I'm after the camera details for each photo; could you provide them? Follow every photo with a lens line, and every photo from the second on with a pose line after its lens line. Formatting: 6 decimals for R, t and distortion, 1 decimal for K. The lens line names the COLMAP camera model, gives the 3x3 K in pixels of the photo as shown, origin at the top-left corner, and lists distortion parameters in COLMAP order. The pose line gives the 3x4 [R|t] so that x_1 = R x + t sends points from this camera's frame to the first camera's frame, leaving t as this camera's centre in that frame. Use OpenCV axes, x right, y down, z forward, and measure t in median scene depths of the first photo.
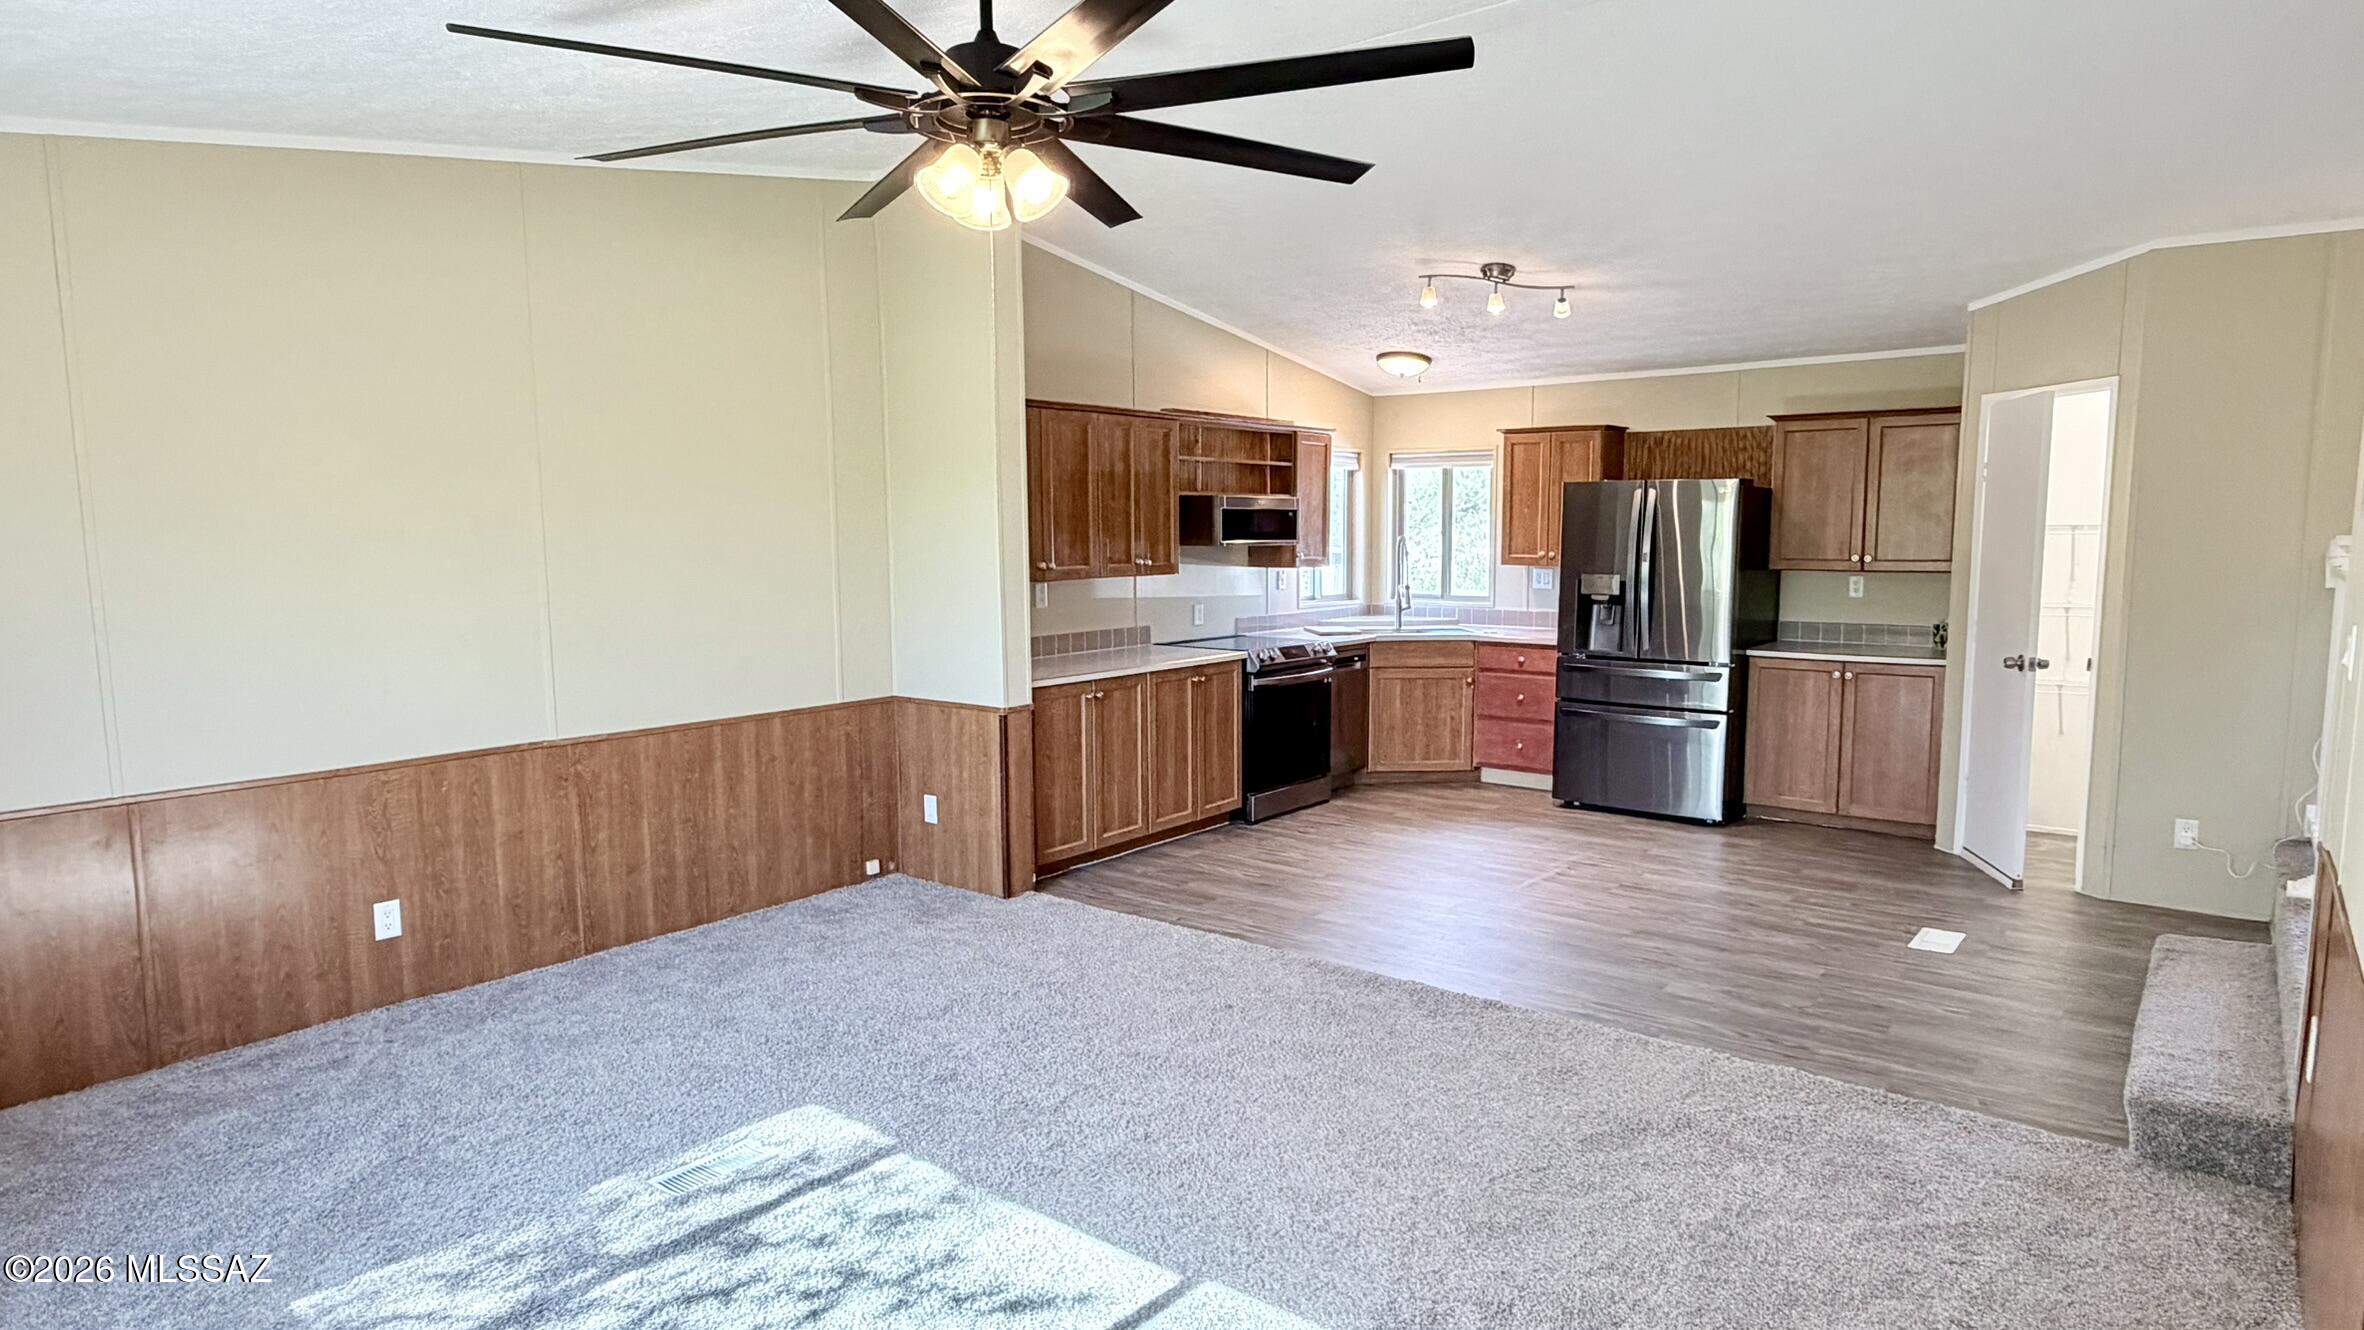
lens RADIAL K [[1297.0, 0, 1175.0], [0, 1297.0, 672.8], [0, 0, 1]] dist [-0.000729, -0.000991]
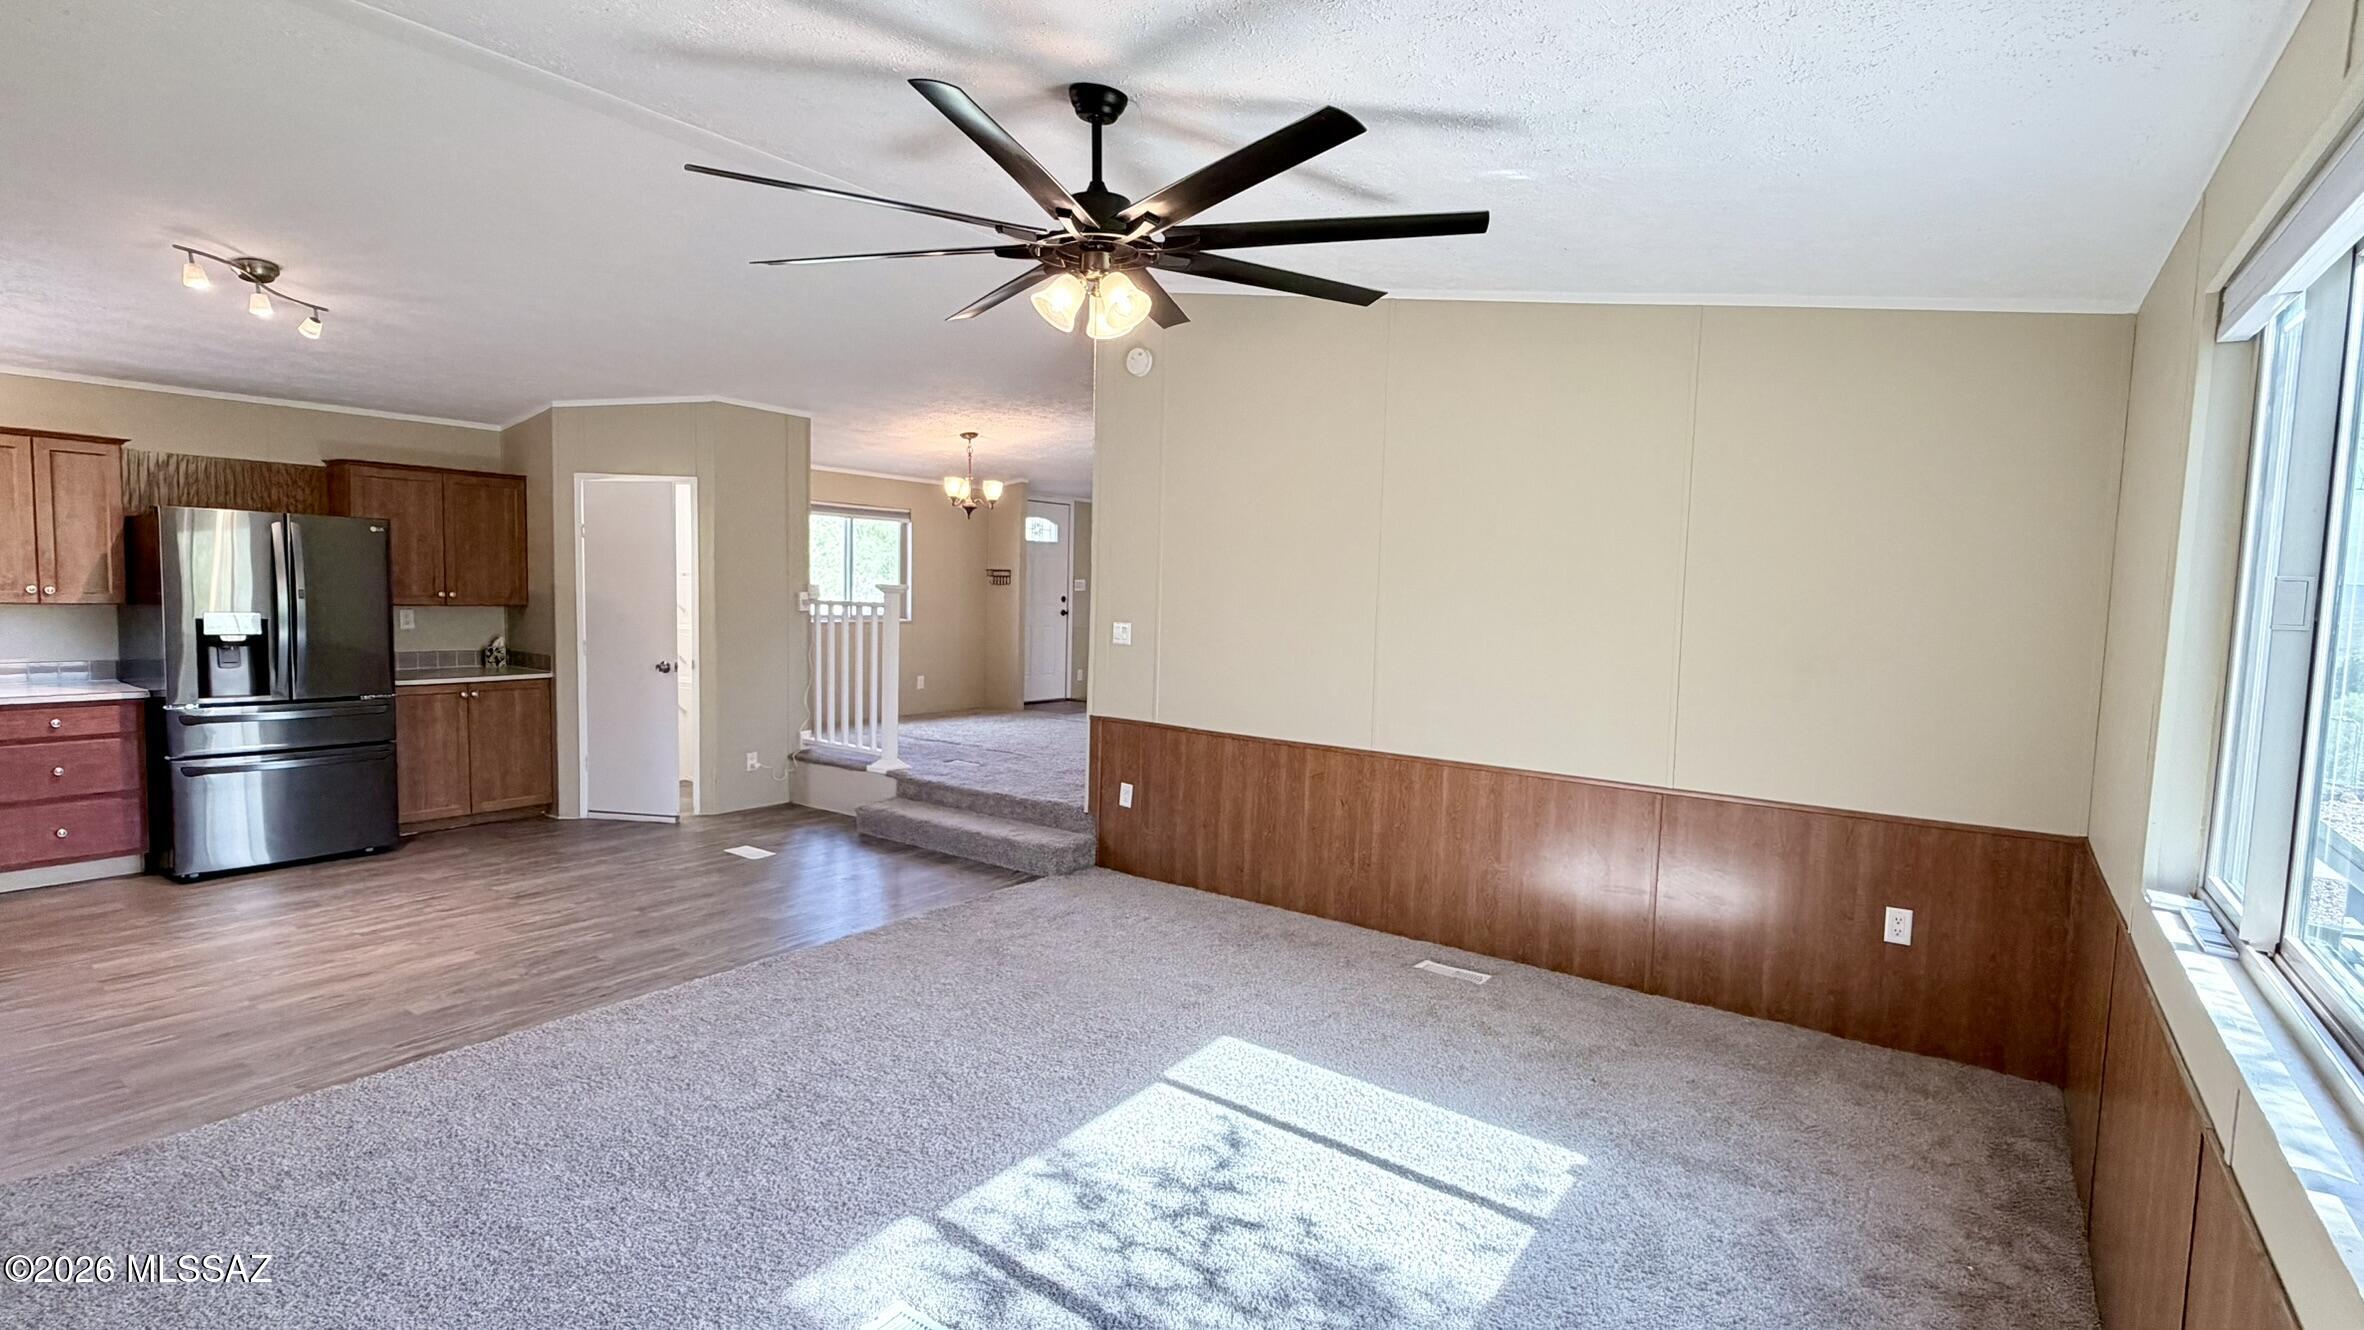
lens RADIAL K [[1092.9, 0, 1182.0], [0, 1092.9, 669.8], [0, 0, 1]] dist [-0.001211, -0.000384]
pose [[-0.047773, -0.071497, 0.996296, -0.473320], [0.085533, 0.993478, 0.075396, -0.037692], [-0.995189, 0.088818, -0.041346, 0.382304]]
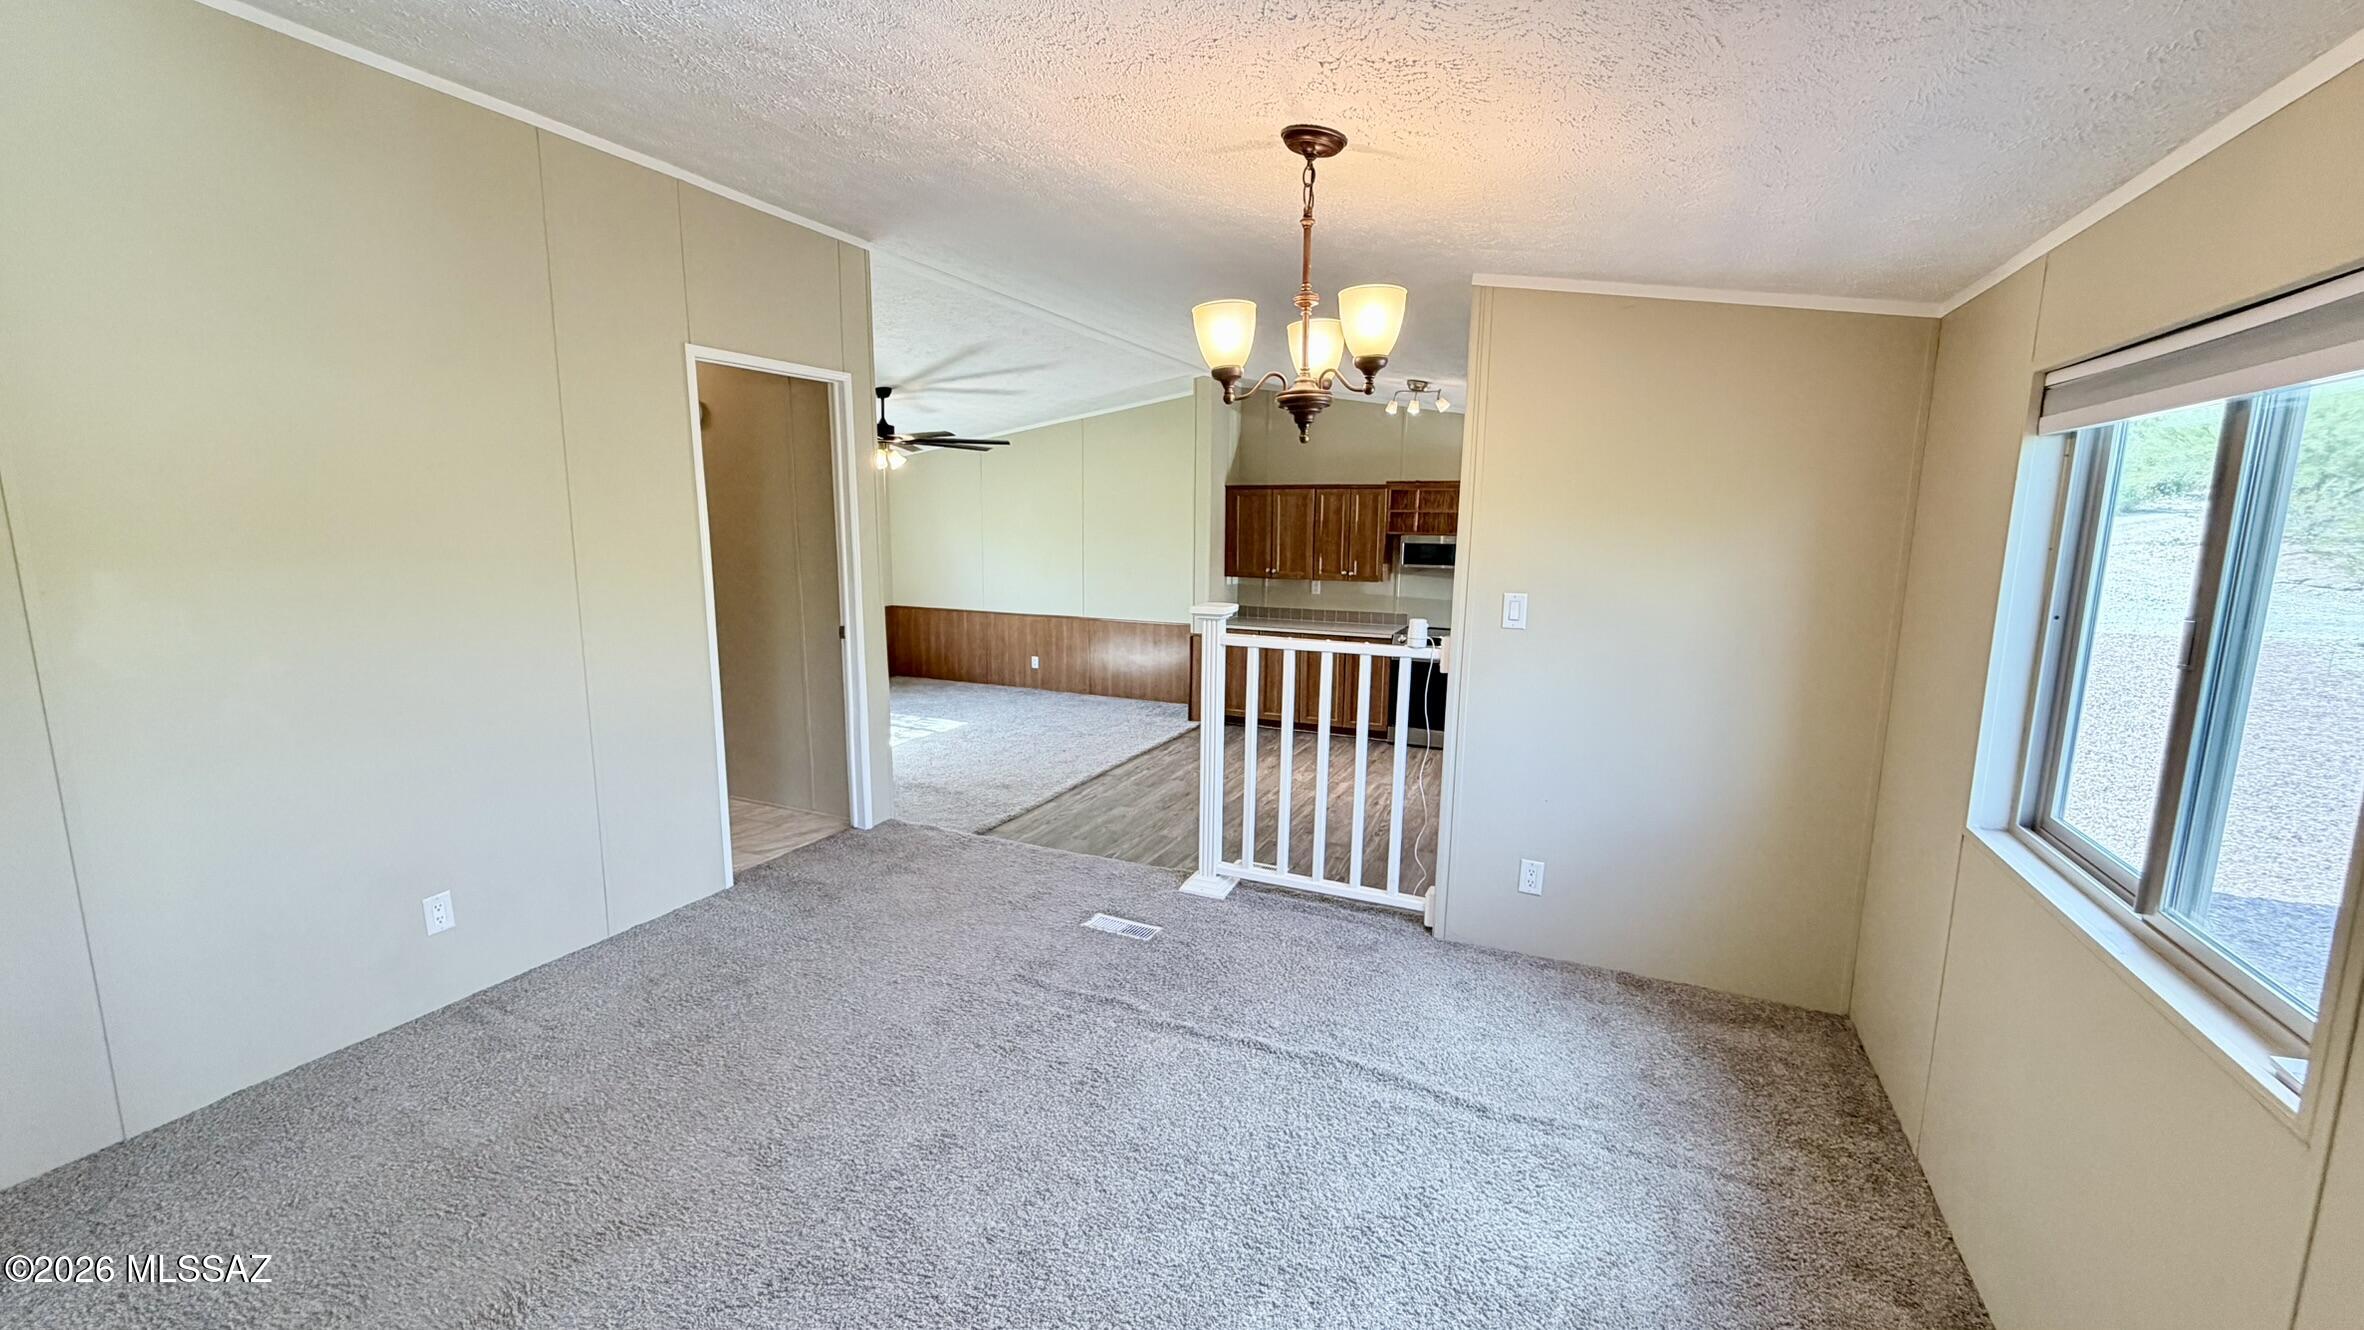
lens RADIAL K [[940.8, 0, 1182.0], [0, 940.8, 665.0], [0, 0, 1]] dist [-0.001191, -0.000073]
pose [[0.255727, 0.160208, -0.953382, 1.073982], [-0.120270, 0.983784, 0.133057, -0.100150], [0.959239, 0.080637, 0.270848, 0.439471]]
